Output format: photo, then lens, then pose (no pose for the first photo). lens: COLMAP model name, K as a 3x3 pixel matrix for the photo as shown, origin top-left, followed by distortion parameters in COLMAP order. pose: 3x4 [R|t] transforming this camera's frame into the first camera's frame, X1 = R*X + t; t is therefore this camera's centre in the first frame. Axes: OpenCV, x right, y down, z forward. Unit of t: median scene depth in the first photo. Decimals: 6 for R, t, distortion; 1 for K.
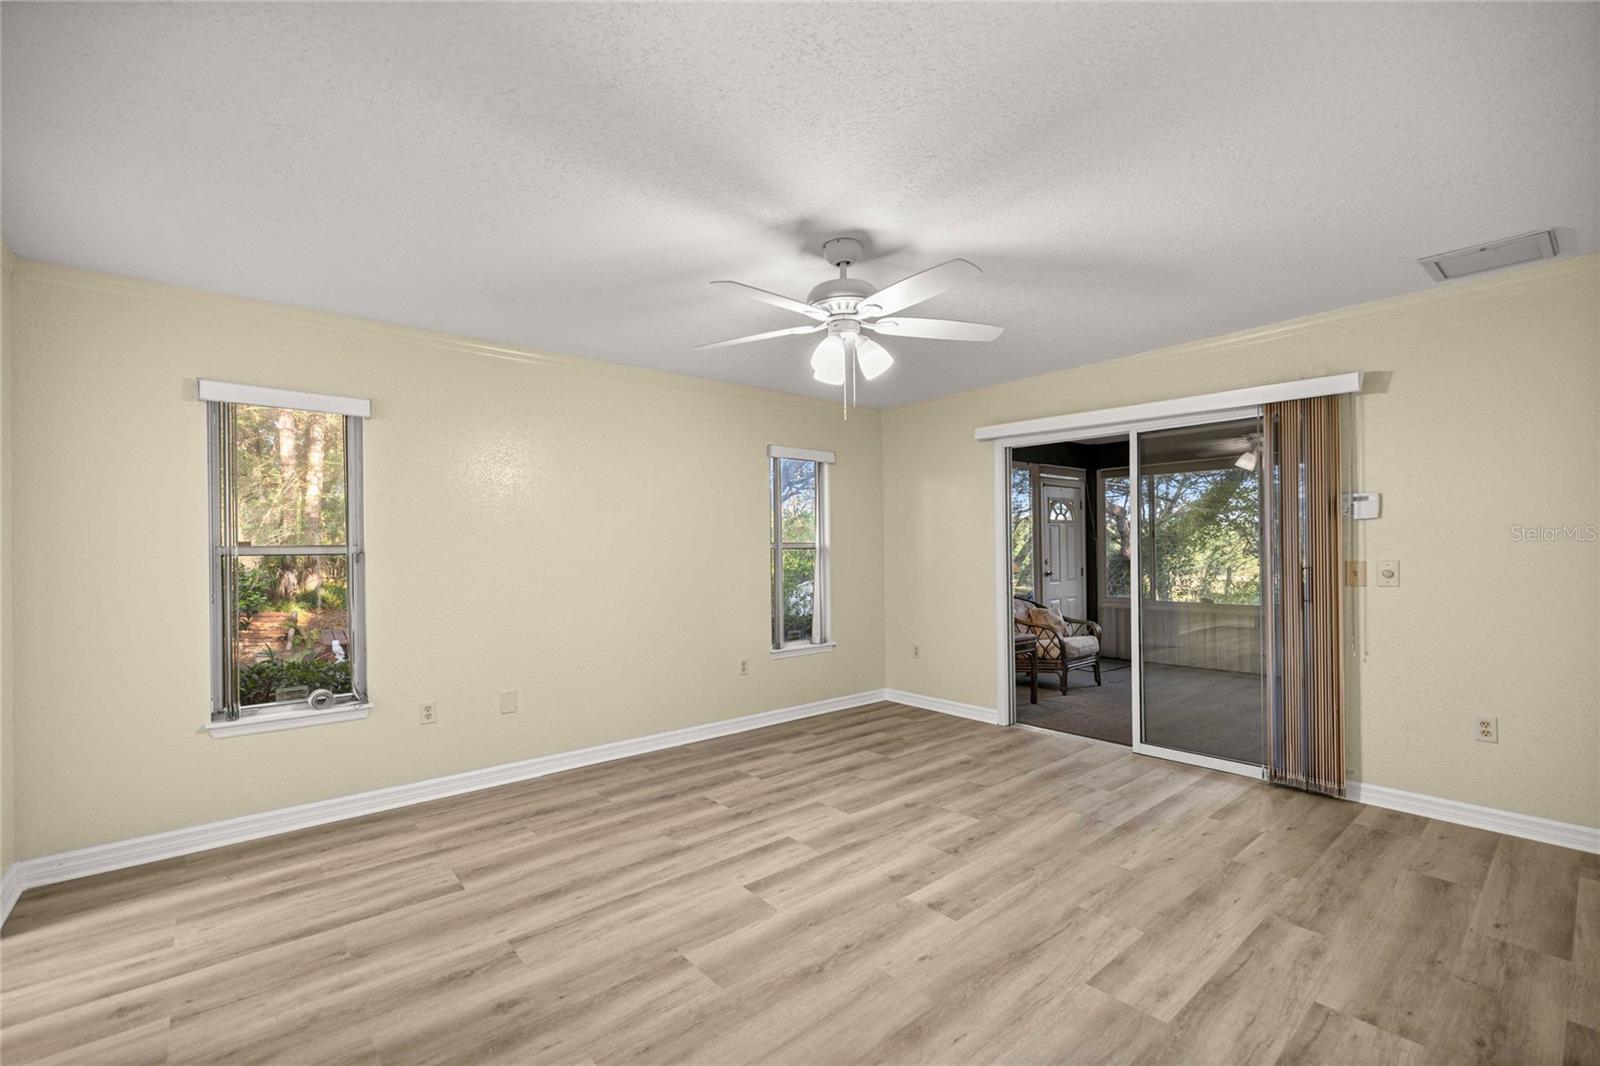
lens RADIAL K [[672.4, 0, 800.0], [0, 672.4, 533.0], [0, 0, 1]] dist [0.000586, -0.000158]
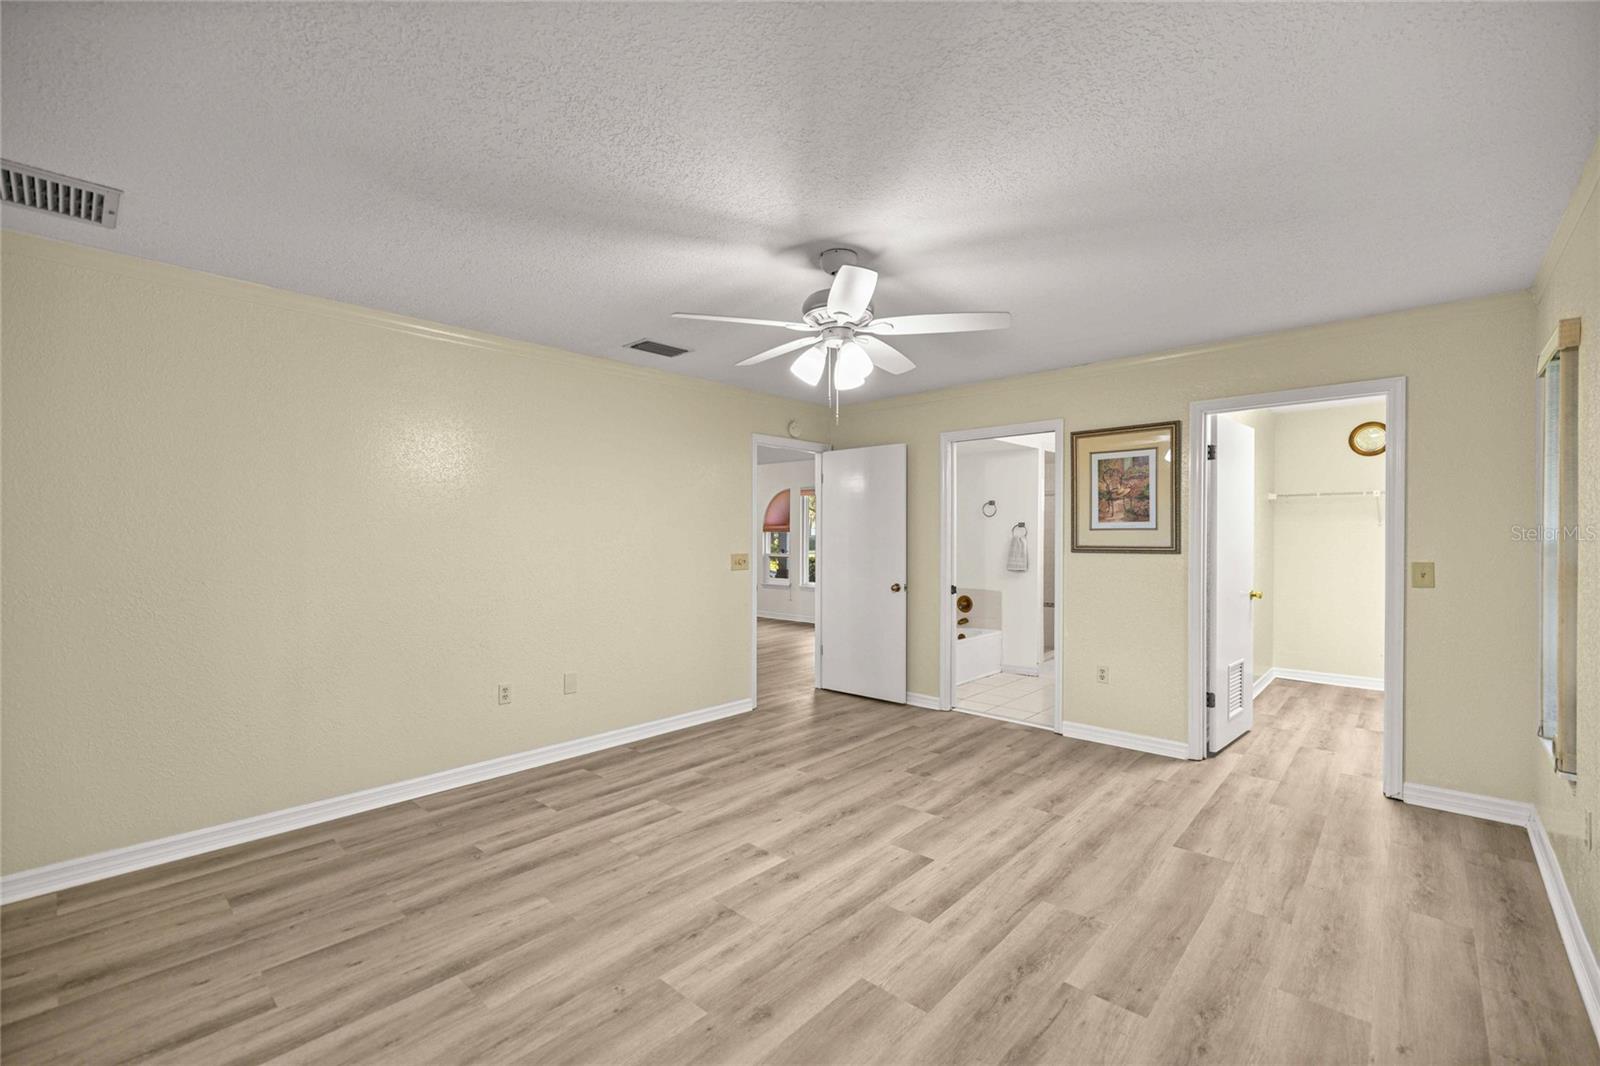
lens RADIAL K [[672.4, 0, 800.0], [0, 672.4, 533.0], [0, 0, 1]] dist [0.000586, -0.000158]
pose [[-0.991684, 0.011168, -0.128208, 0.258381], [0.014843, 0.999505, -0.027747, 0.025802], [0.127835, -0.029419, -0.991359, 2.028331]]
